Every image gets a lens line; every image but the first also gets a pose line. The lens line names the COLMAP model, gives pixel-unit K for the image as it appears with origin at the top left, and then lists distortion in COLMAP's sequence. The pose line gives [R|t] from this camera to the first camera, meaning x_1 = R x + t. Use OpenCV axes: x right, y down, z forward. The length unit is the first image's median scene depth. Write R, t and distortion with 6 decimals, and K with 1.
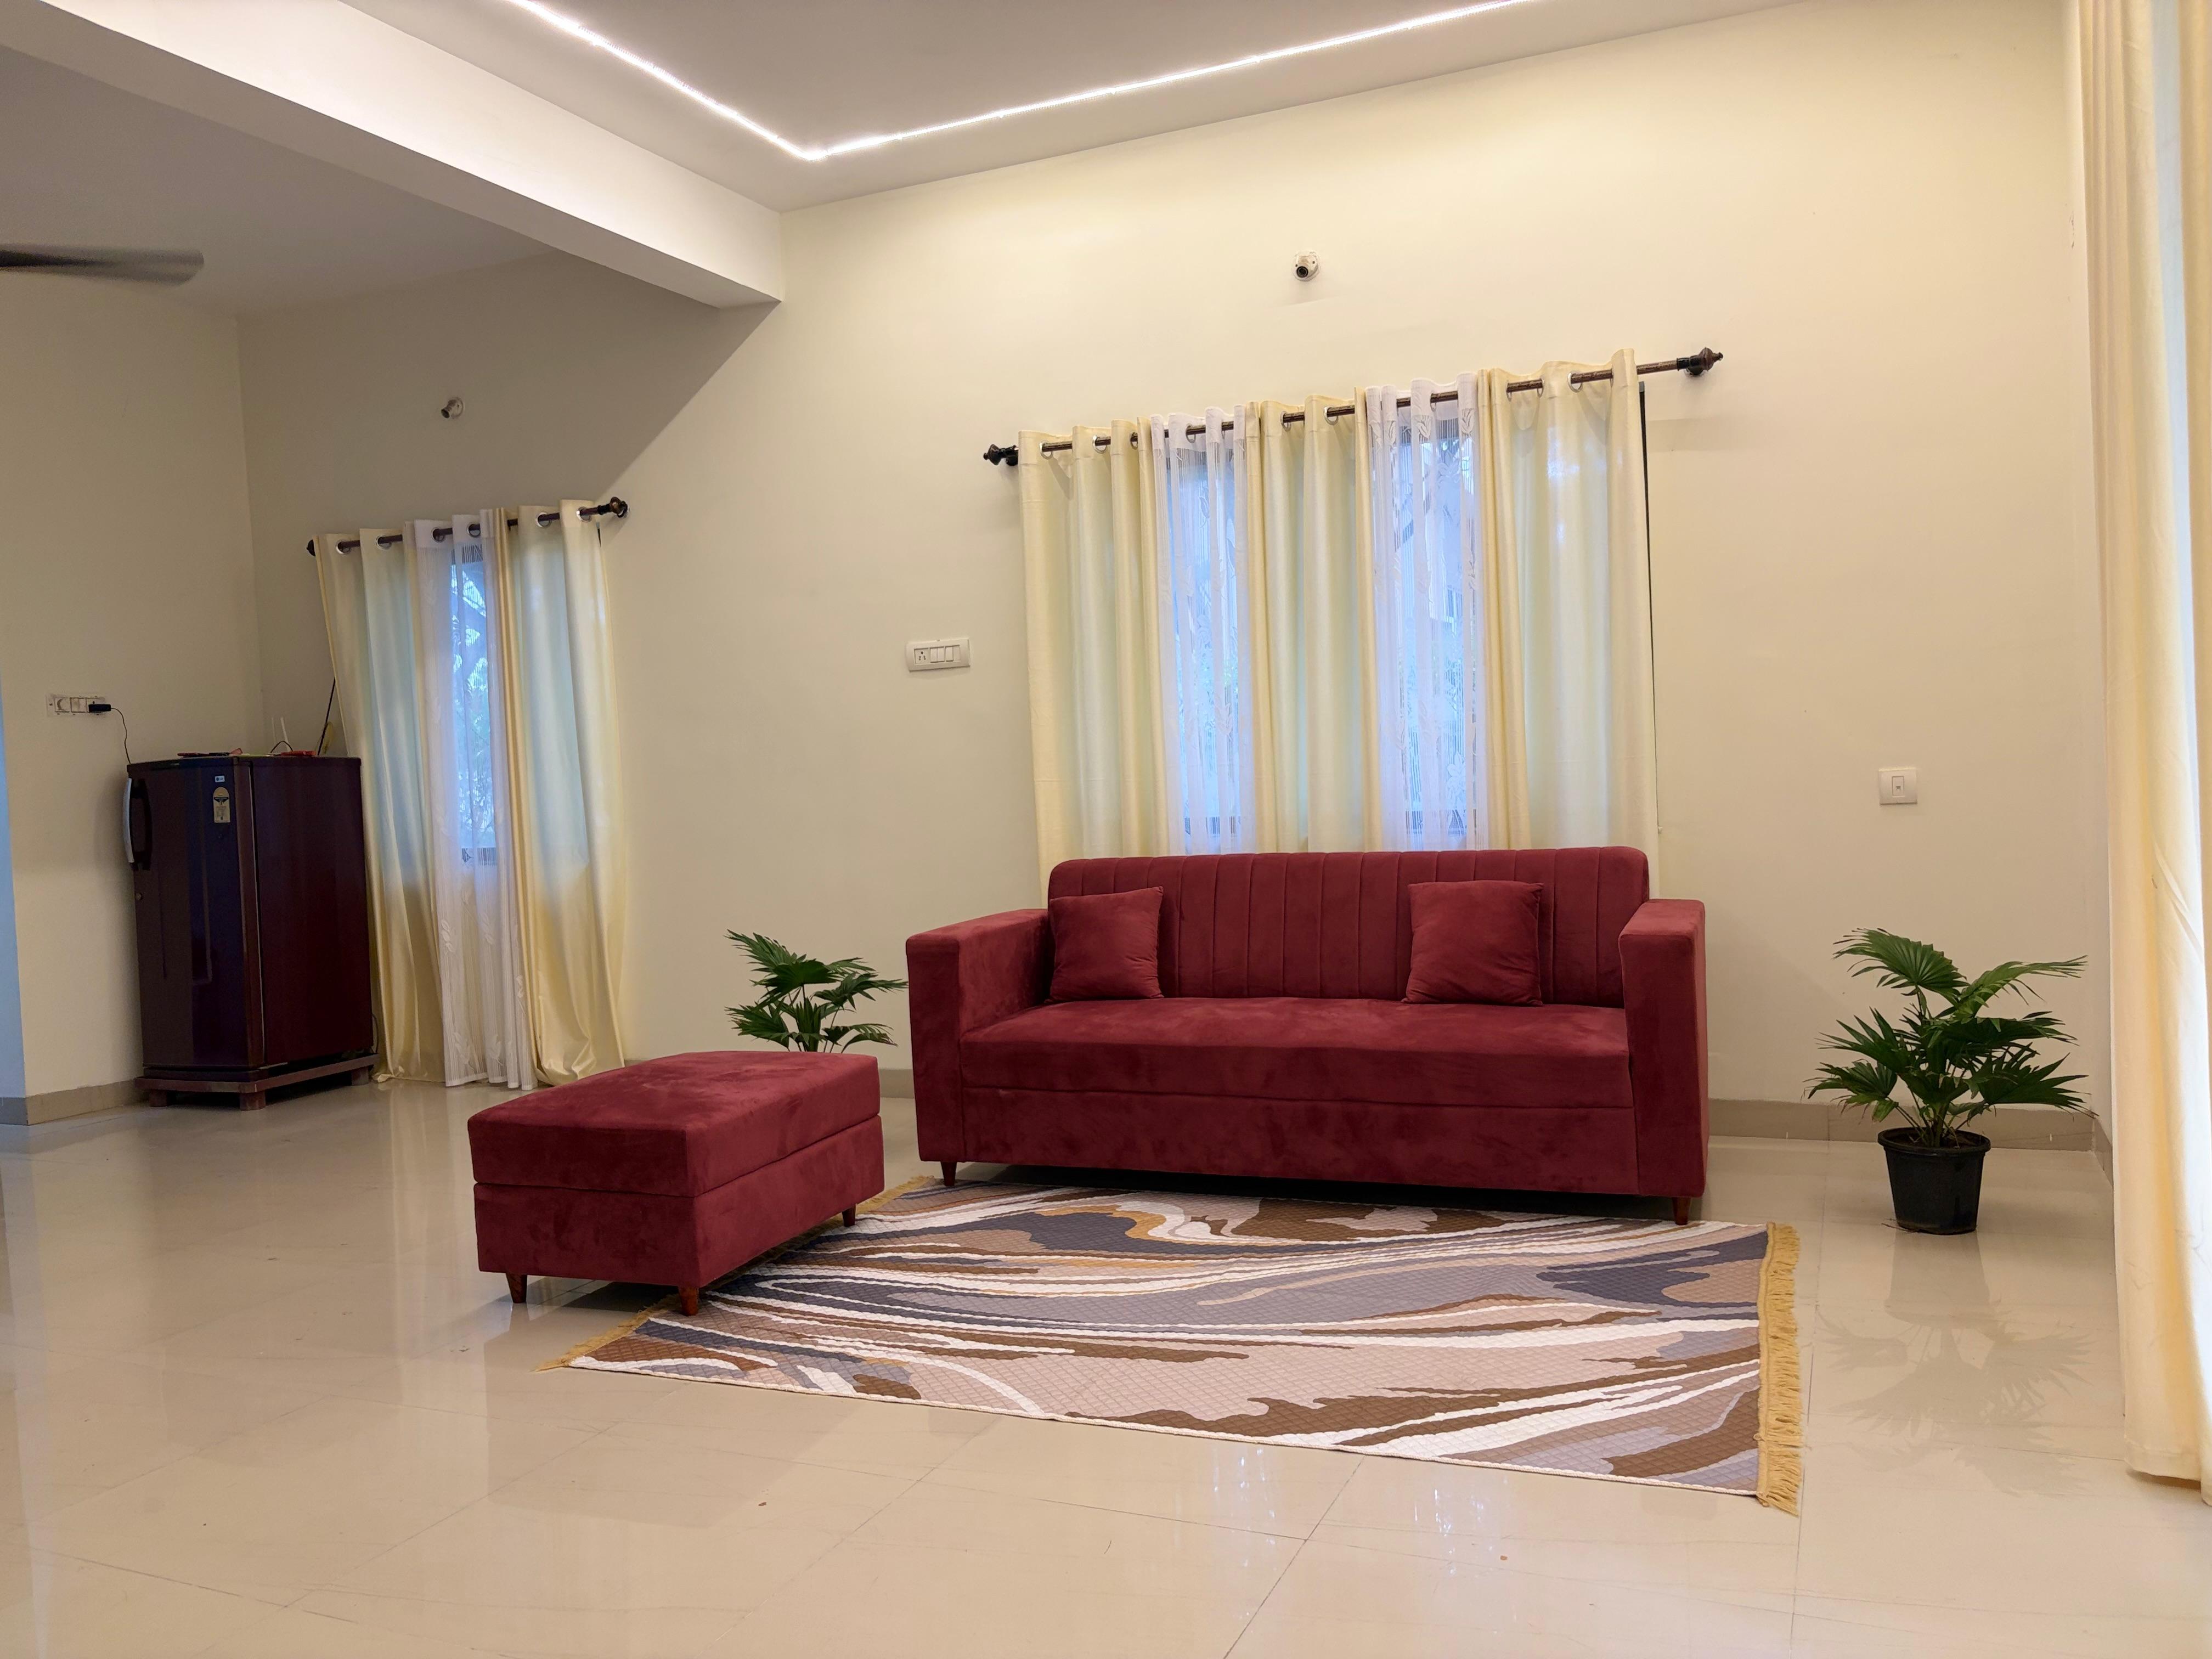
lens RADIAL K [[1710.8, 0, 1098.3], [0, 1710.8, 827.7], [0, 0, 1]] dist [0.037210, -0.045725]
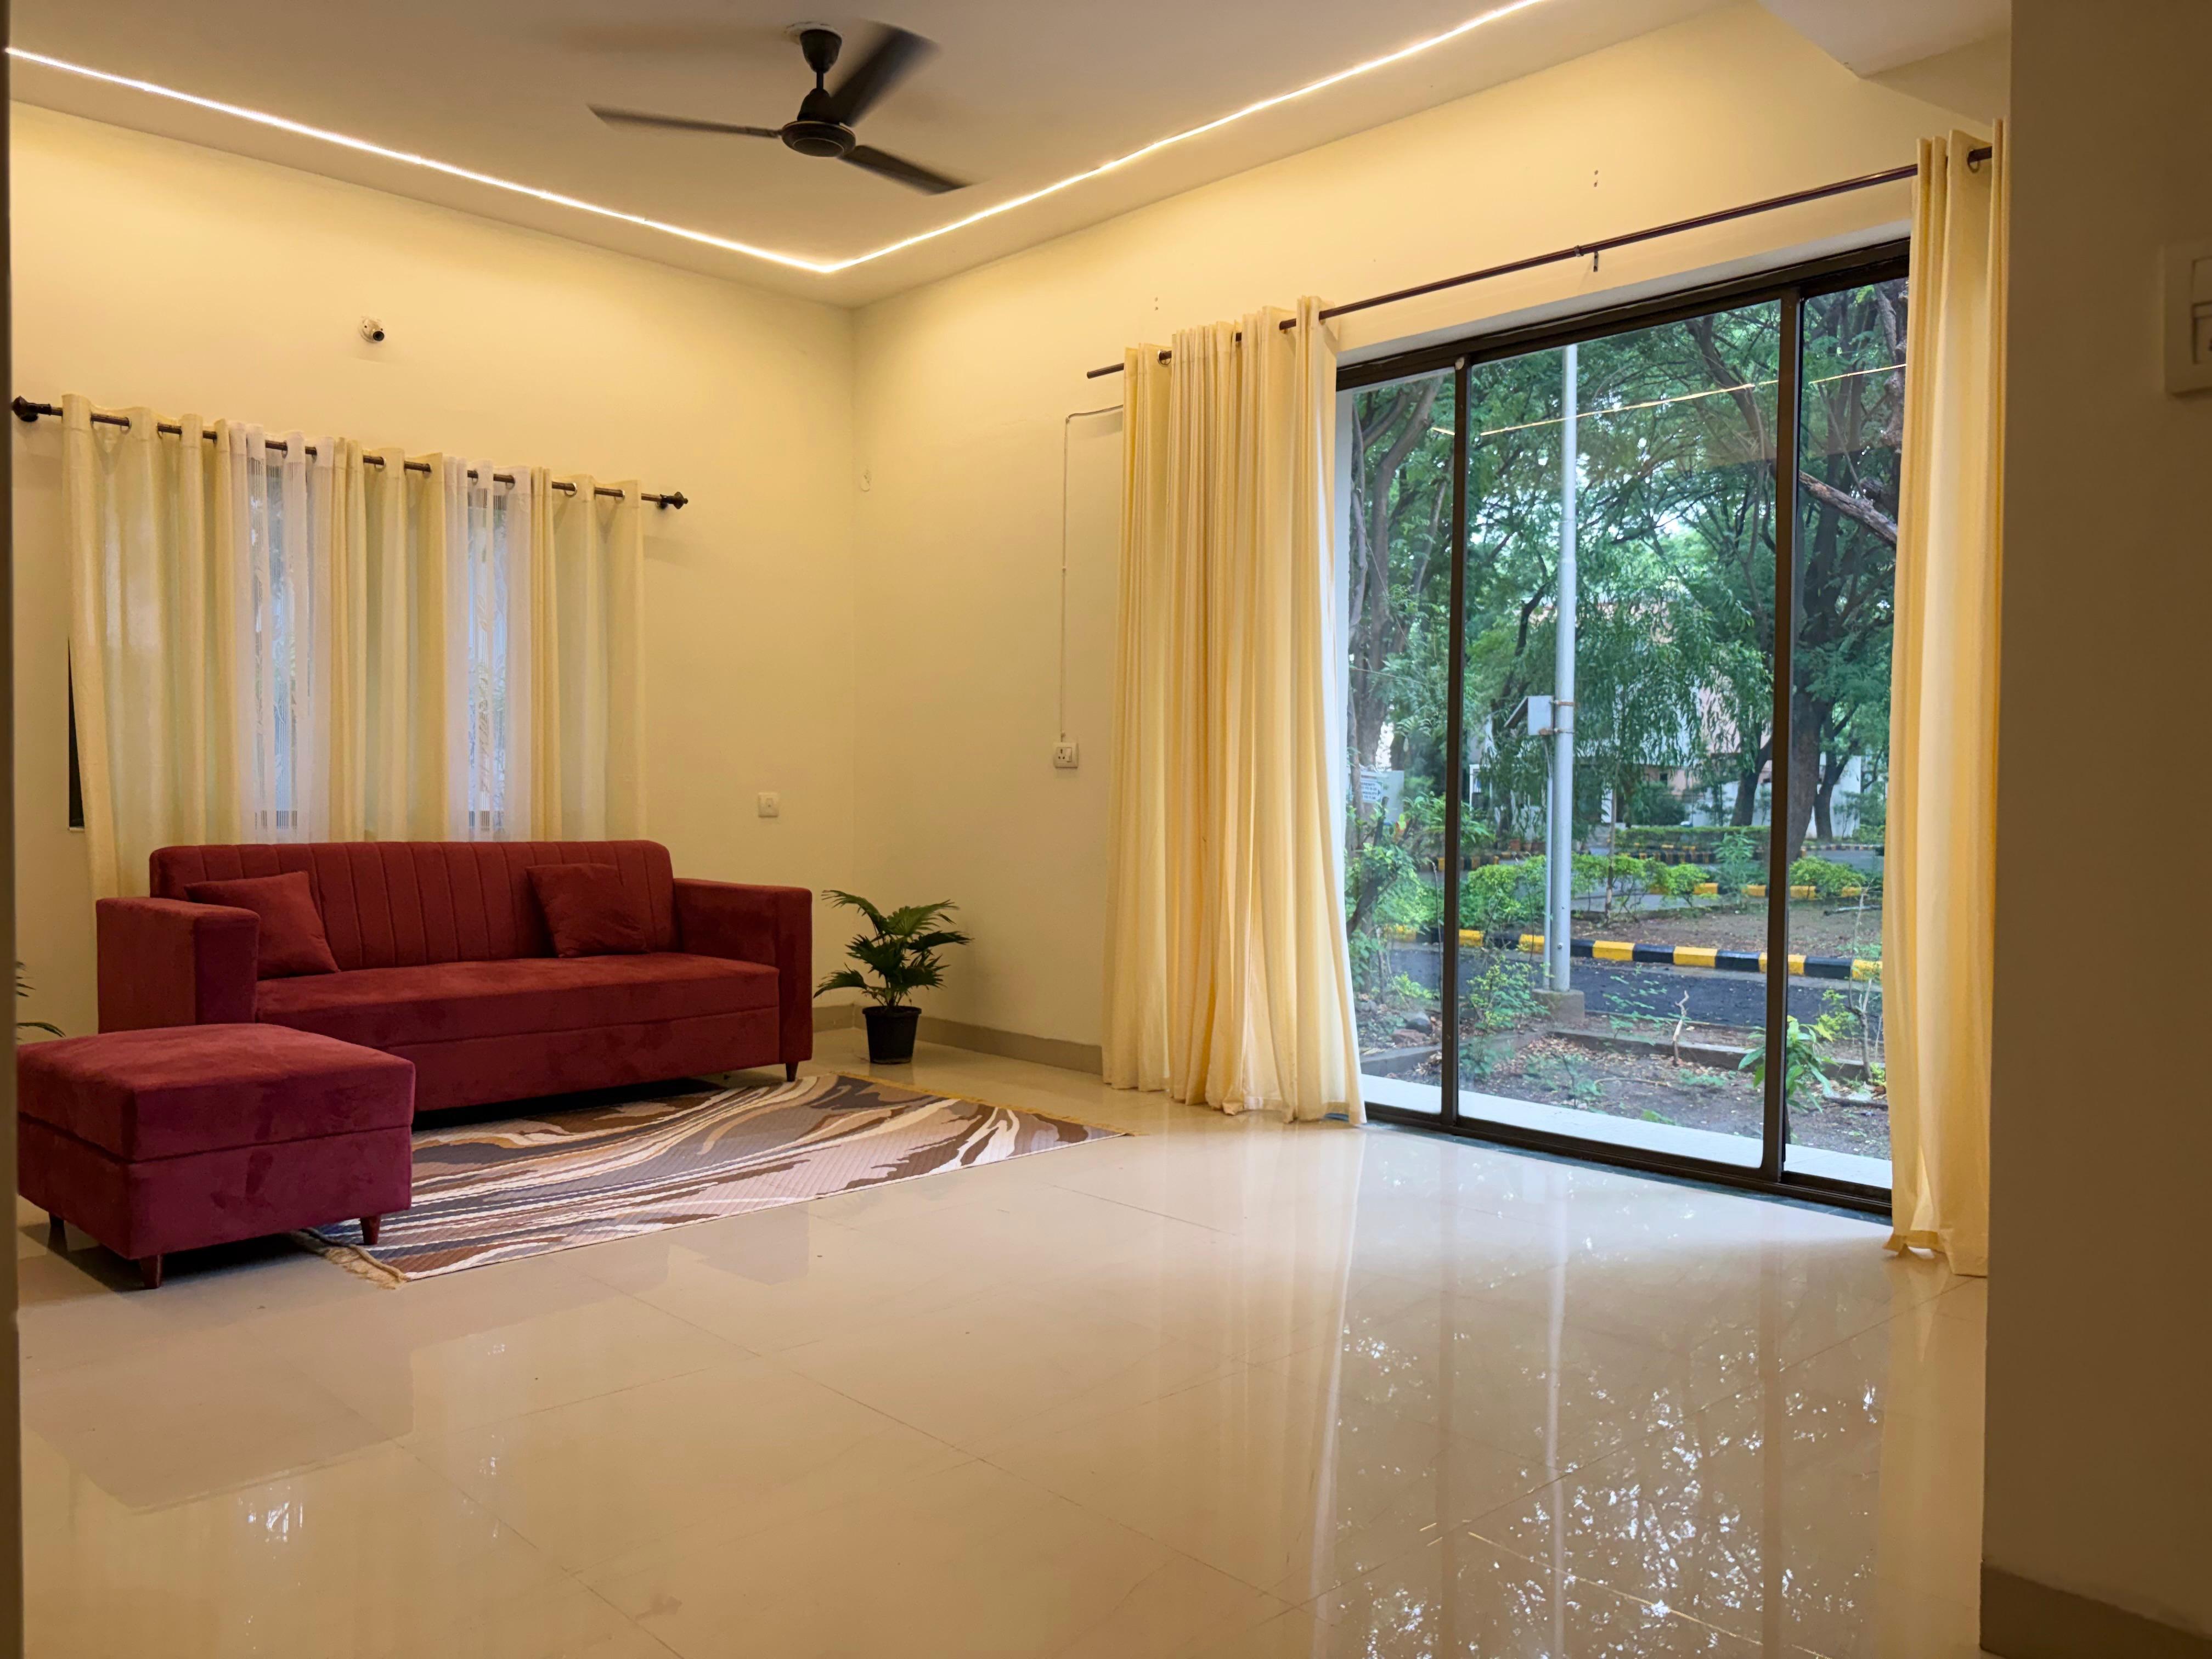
lens RADIAL K [[1710.8, 0, 1093.2], [0, 1710.8, 837.5], [0, 0, 1]] dist [0.037210, -0.045725]
pose [[0.377663, 0.027479, 0.925535, -0.951078], [0.010373, 0.999371, -0.033903, 0.067720], [-0.925885, 0.022404, 0.377140, 0.171364]]
